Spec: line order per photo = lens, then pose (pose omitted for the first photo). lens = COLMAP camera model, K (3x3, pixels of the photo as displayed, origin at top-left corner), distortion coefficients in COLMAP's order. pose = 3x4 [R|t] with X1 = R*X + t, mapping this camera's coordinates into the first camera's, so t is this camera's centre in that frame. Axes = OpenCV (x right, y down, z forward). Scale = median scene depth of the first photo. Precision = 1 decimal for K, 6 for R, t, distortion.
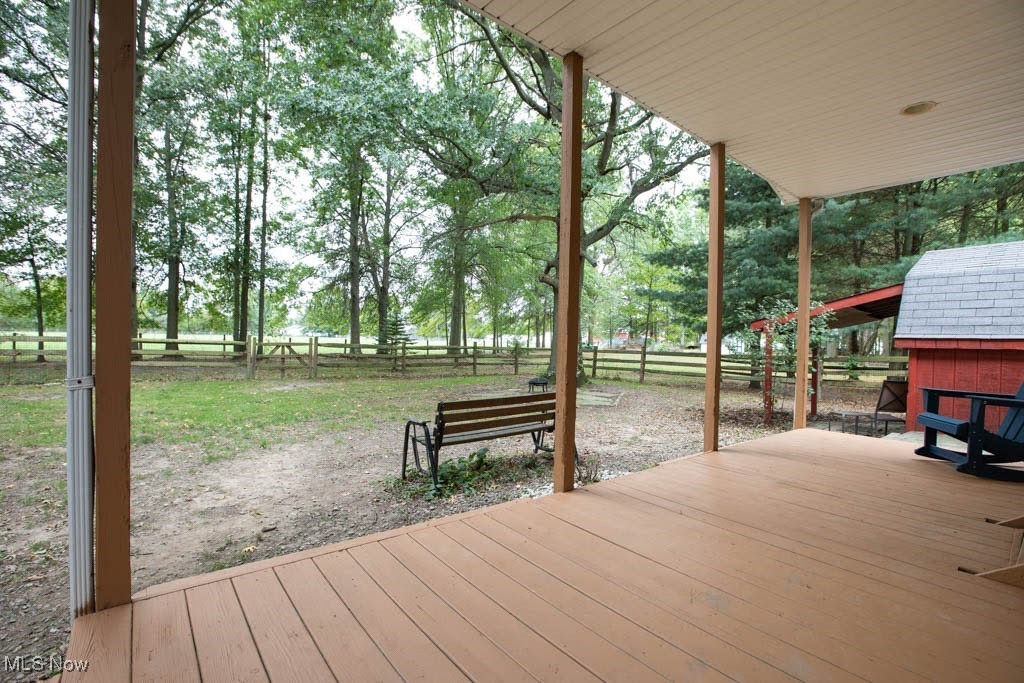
lens RADIAL K [[470.6, 0, 512.0], [0, 470.6, 341.5], [0, 0, 1]] dist [-0.021228, -0.000401]
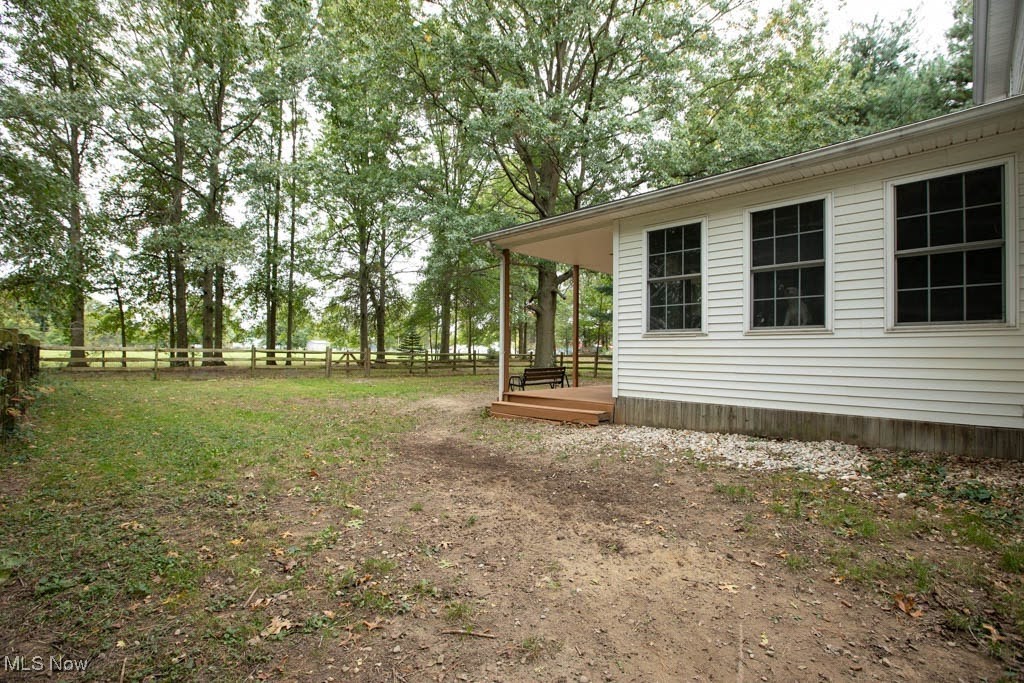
lens RADIAL K [[470.6, 0, 512.0], [0, 470.6, 341.5], [0, 0, 1]] dist [-0.021228, -0.000401]
pose [[0.995231, -0.015825, 0.096250, -0.066802], [0.018226, 0.999543, -0.024117, 0.010658], [-0.095825, 0.025756, 0.995065, -0.238834]]
